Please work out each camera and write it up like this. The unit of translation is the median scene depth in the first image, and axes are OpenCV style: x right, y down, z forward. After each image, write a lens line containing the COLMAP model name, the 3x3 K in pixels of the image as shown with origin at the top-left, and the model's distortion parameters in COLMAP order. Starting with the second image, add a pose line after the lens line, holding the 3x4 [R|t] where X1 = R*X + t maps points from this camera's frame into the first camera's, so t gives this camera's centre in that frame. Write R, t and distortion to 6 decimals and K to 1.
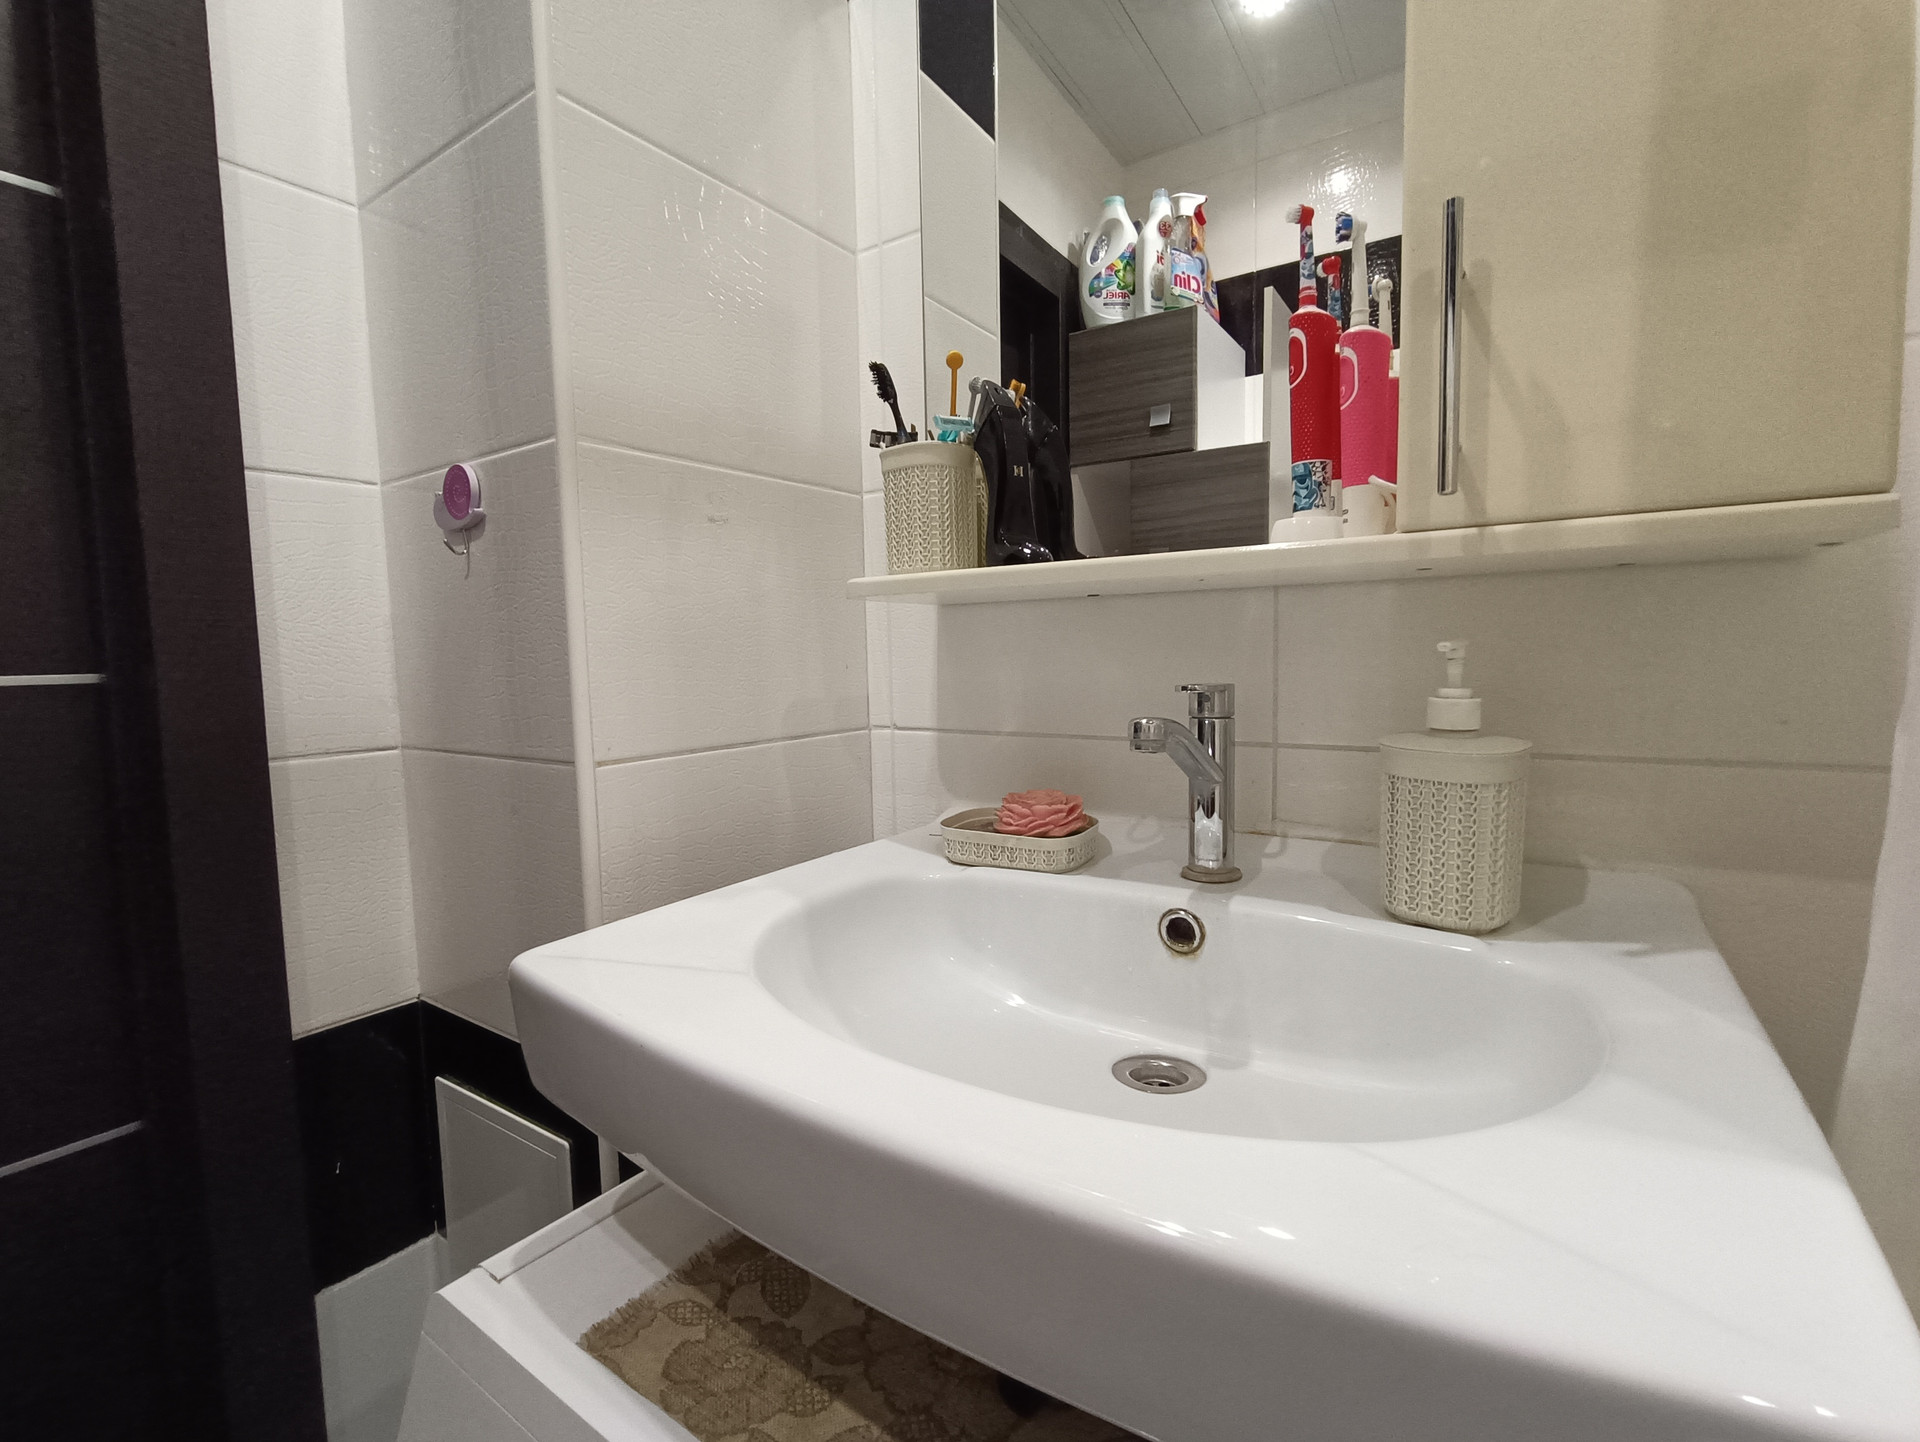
lens RADIAL K [[866.1, 0, 960.0], [0, 866.1, 721.0], [0, 0, 1]] dist [-0.023841, 0.009552]
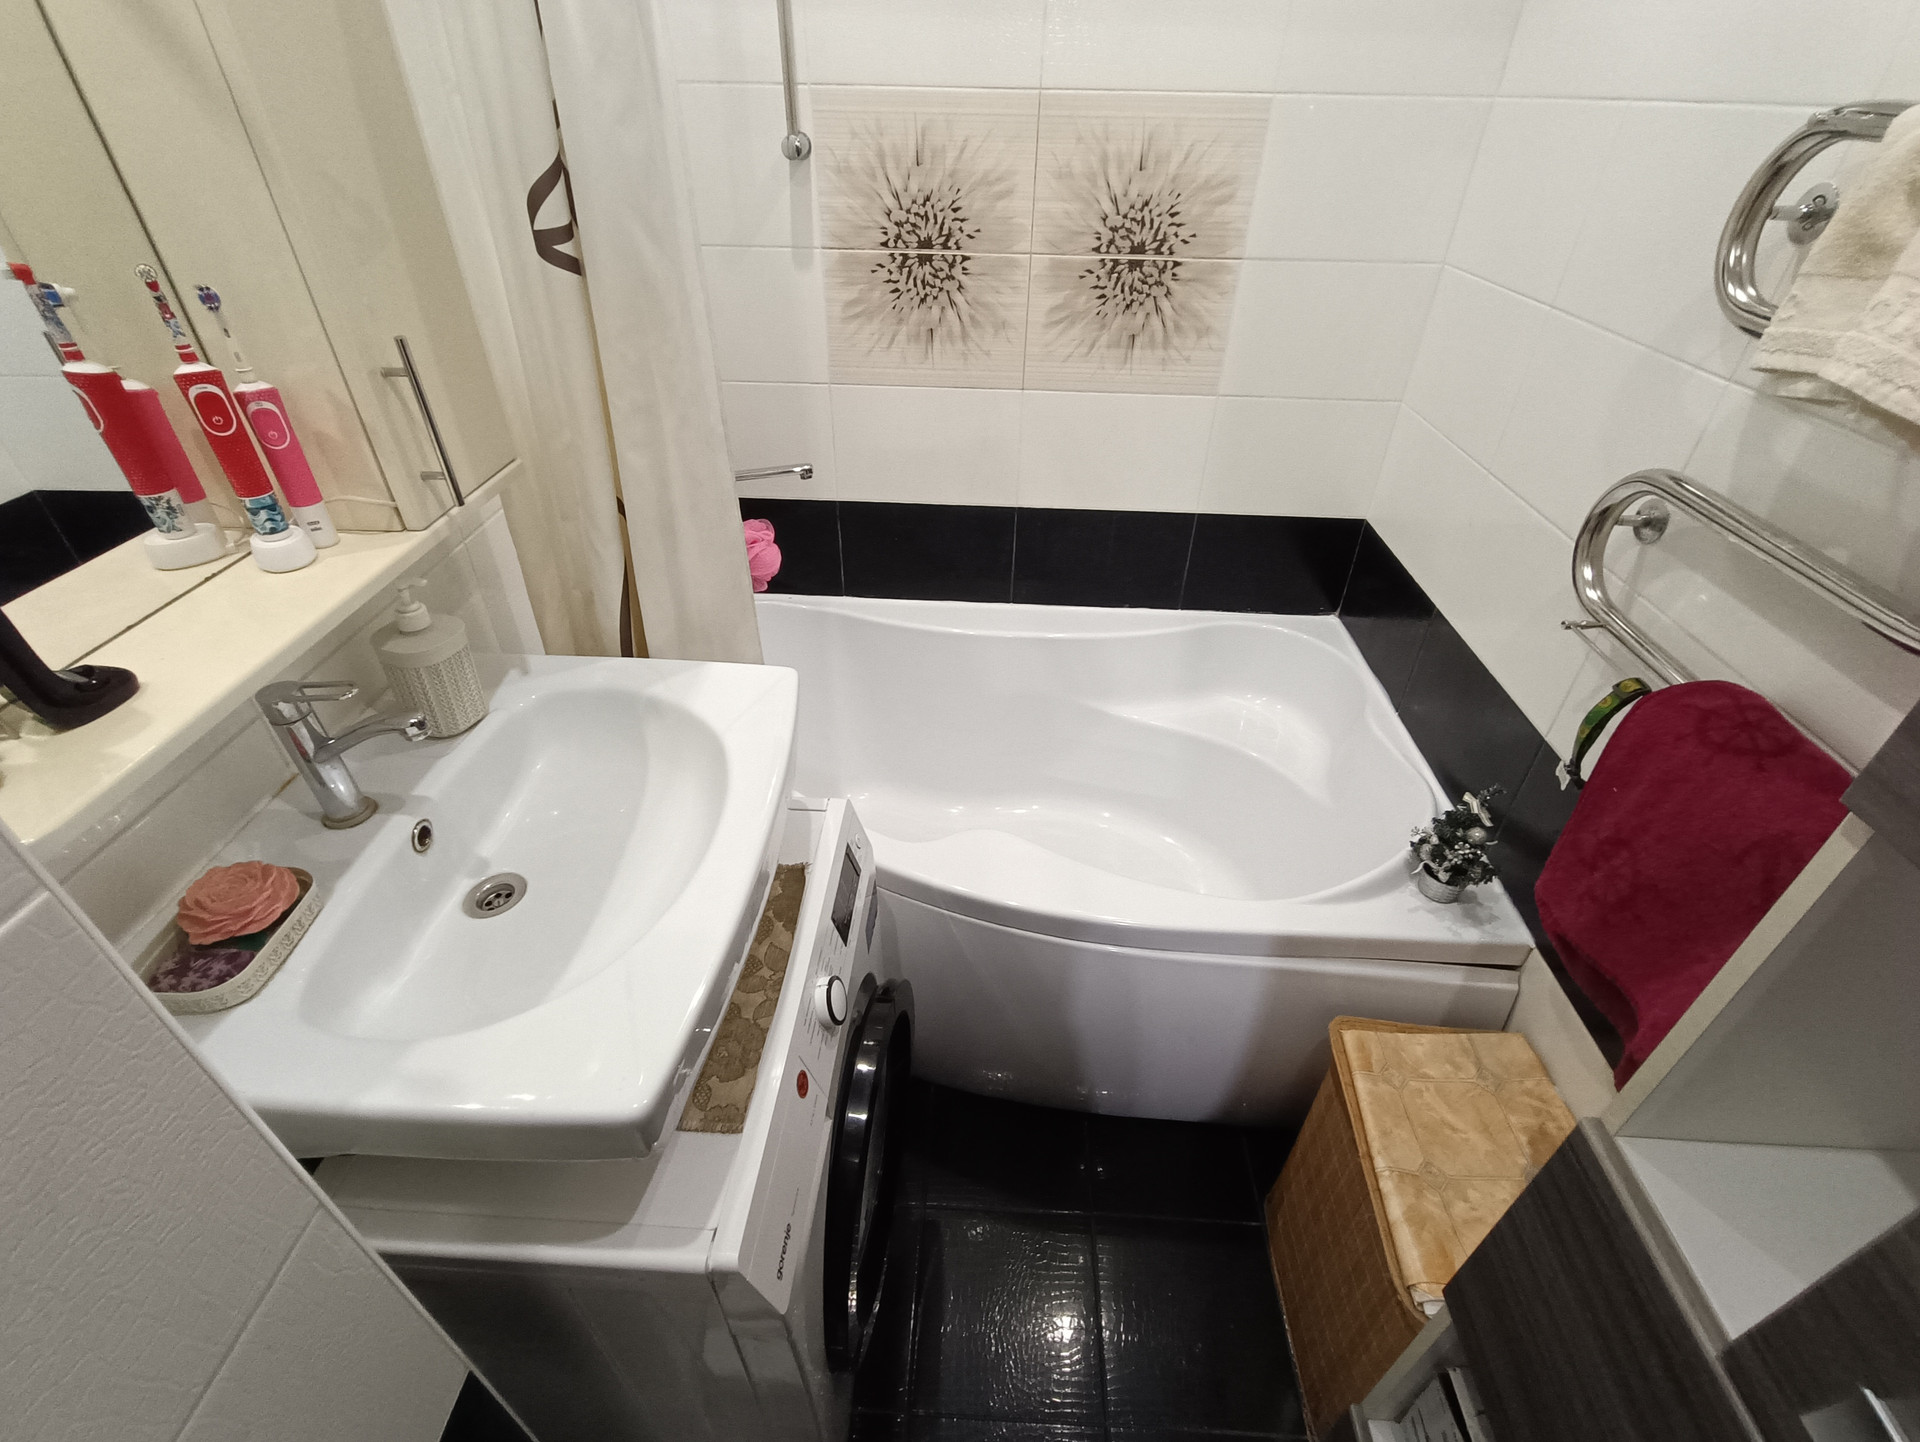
lens RADIAL K [[866.1, 0, 960.0], [0, 866.1, 721.0], [0, 0, 1]] dist [-0.023841, 0.009552]
pose [[-0.524832, -0.486999, 0.698129, -1.337191], [0.071641, 0.791982, 0.606326, -0.847264], [-0.848186, 0.368234, -0.380769, 0.887047]]
